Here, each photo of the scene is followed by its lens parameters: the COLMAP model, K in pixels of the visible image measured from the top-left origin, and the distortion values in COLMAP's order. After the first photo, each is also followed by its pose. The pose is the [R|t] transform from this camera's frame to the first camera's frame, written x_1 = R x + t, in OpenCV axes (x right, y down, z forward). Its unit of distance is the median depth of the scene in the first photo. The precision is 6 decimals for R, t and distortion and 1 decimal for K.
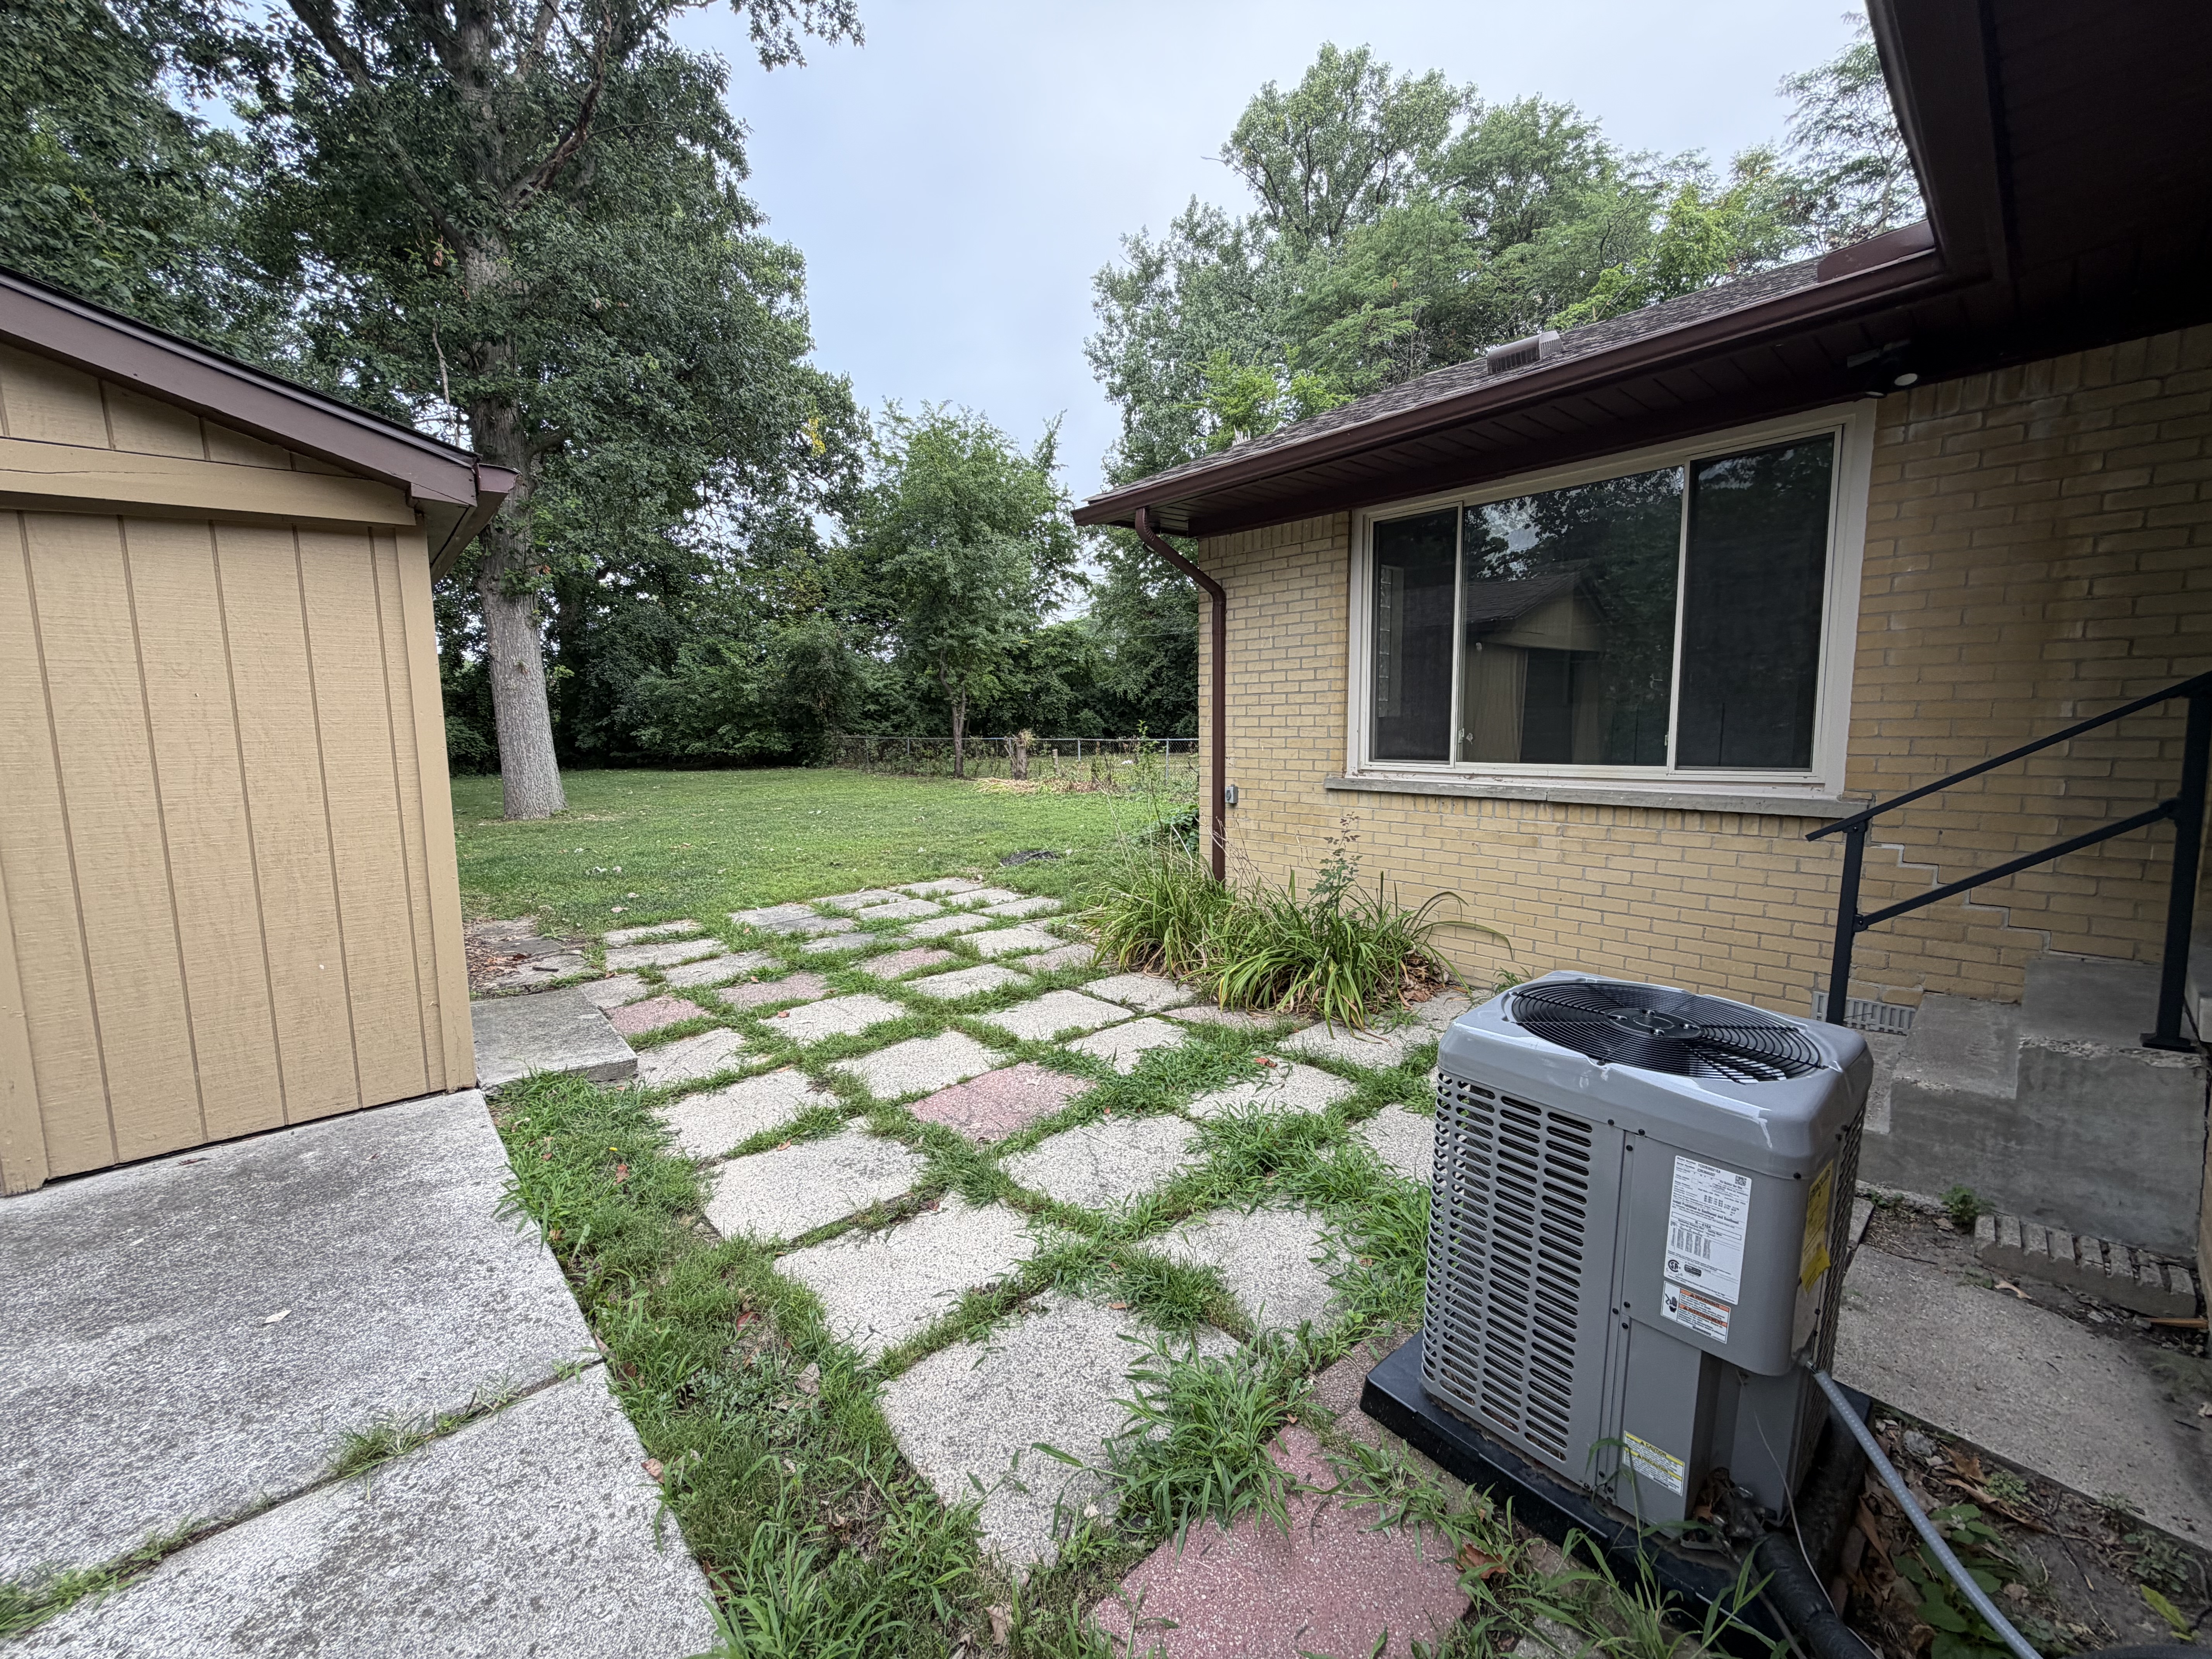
lens RADIAL K [[880.1, 0, 1097.0], [0, 880.1, 840.4], [0, 0, 1]] dist [-0.000486, 0.000745]
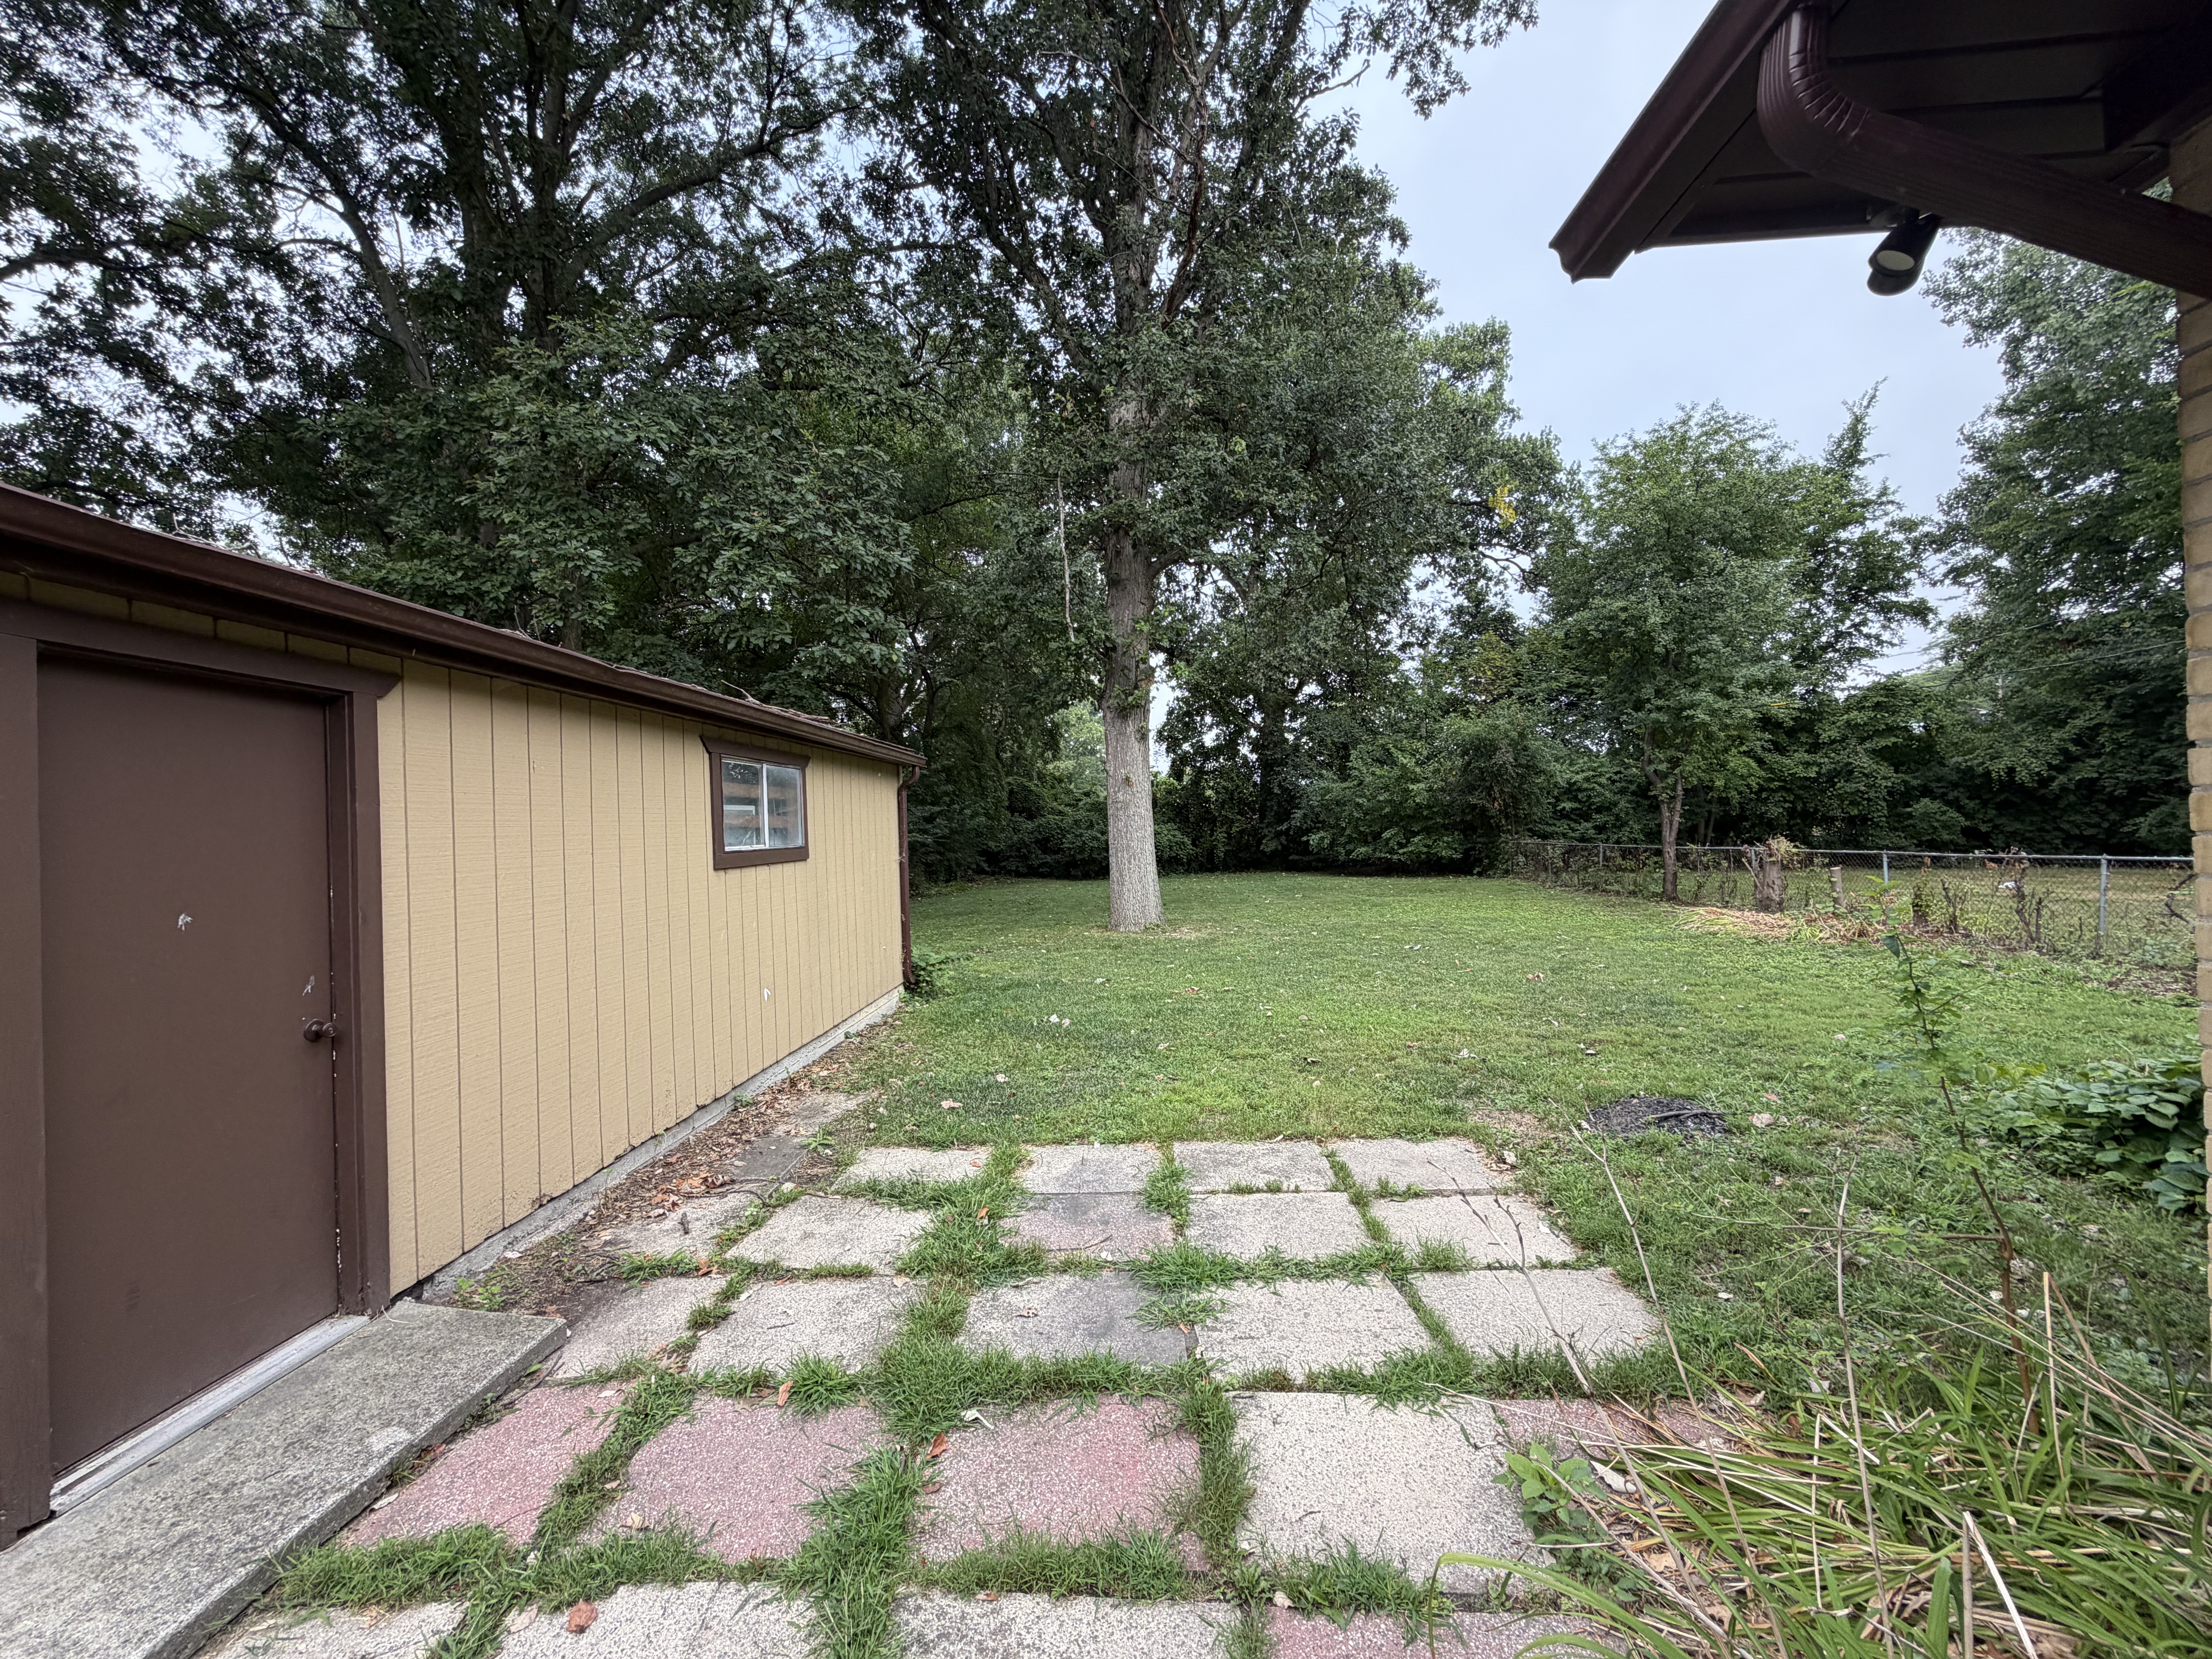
lens RADIAL K [[880.1, 0, 1102.3], [0, 880.1, 833.1], [0, 0, 1]] dist [-0.000486, 0.000745]
pose [[0.710829, -0.004787, -0.703349, 0.013167], [-0.079133, 0.993084, -0.086734, -0.018731], [0.698899, 0.117311, 0.705534, 0.112551]]
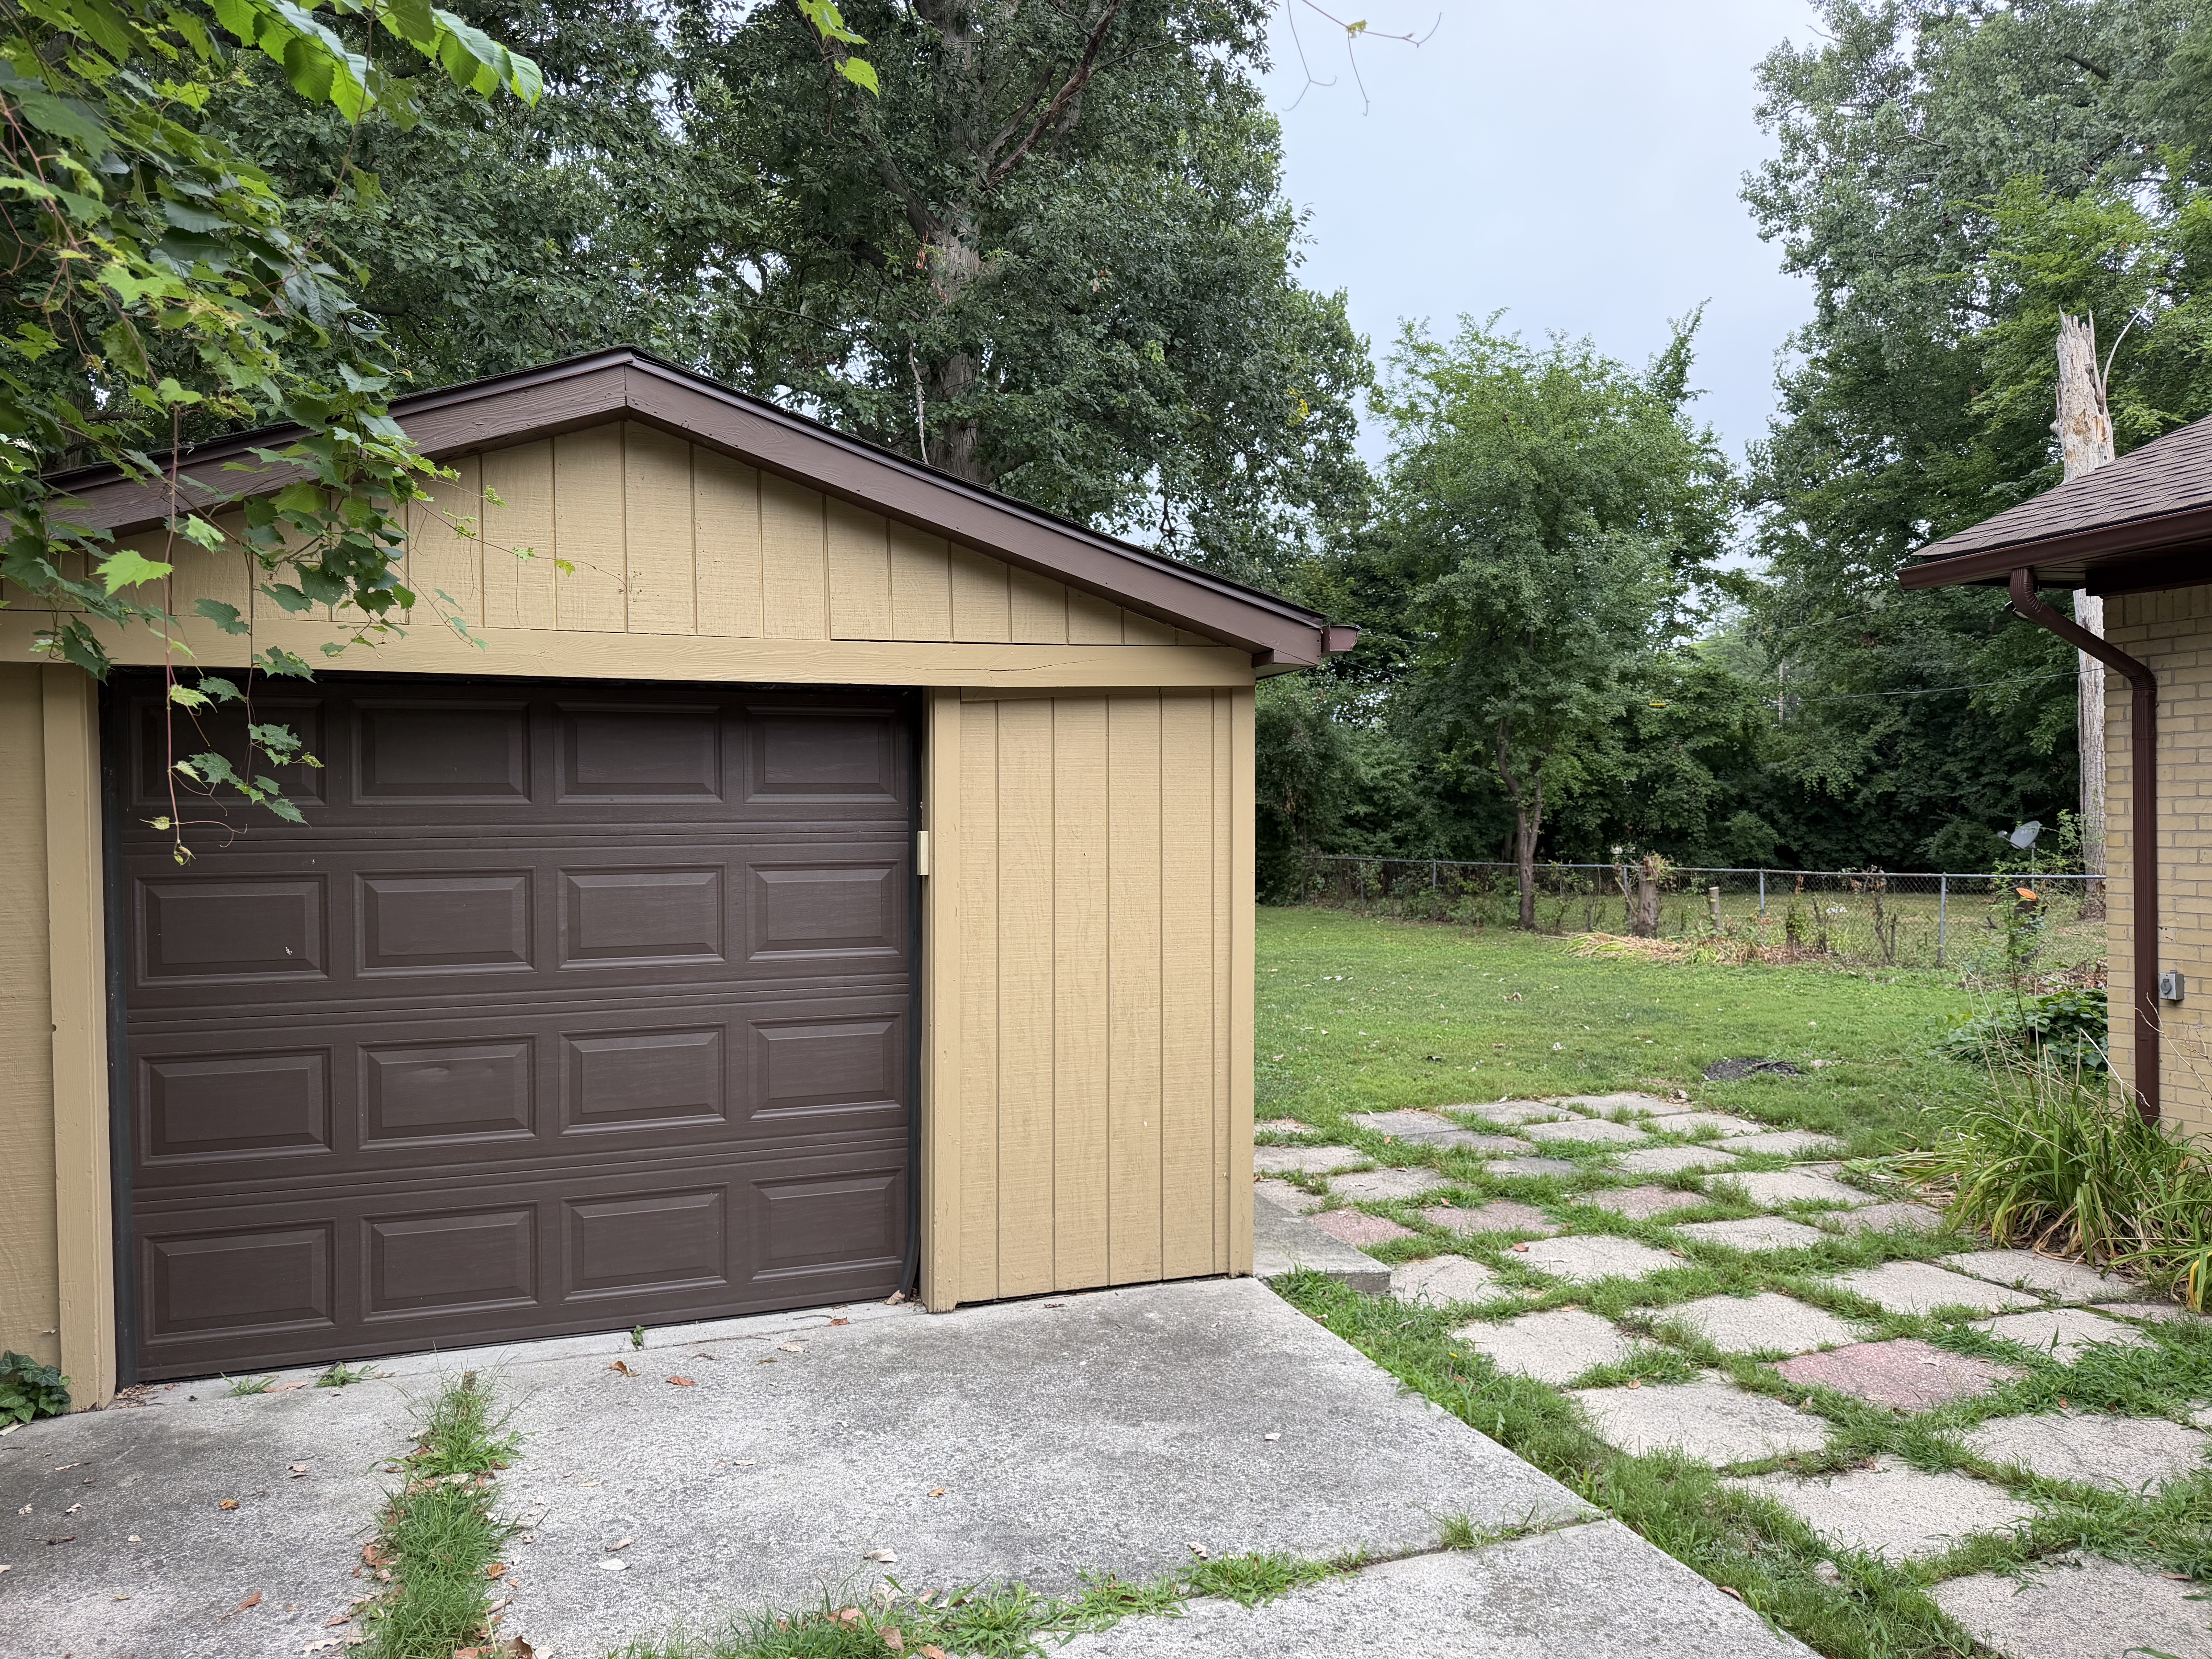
lens RADIAL K [[1557.9, 0, 1092.6], [0, 1557.9, 848.3], [0, 0, 1]] dist [0.028902, -0.033555]
pose [[0.927800, 0.008126, -0.372989, -0.025265], [-0.052220, 0.992749, -0.108267, 0.002209], [0.369405, 0.119928, 0.921497, -0.057752]]
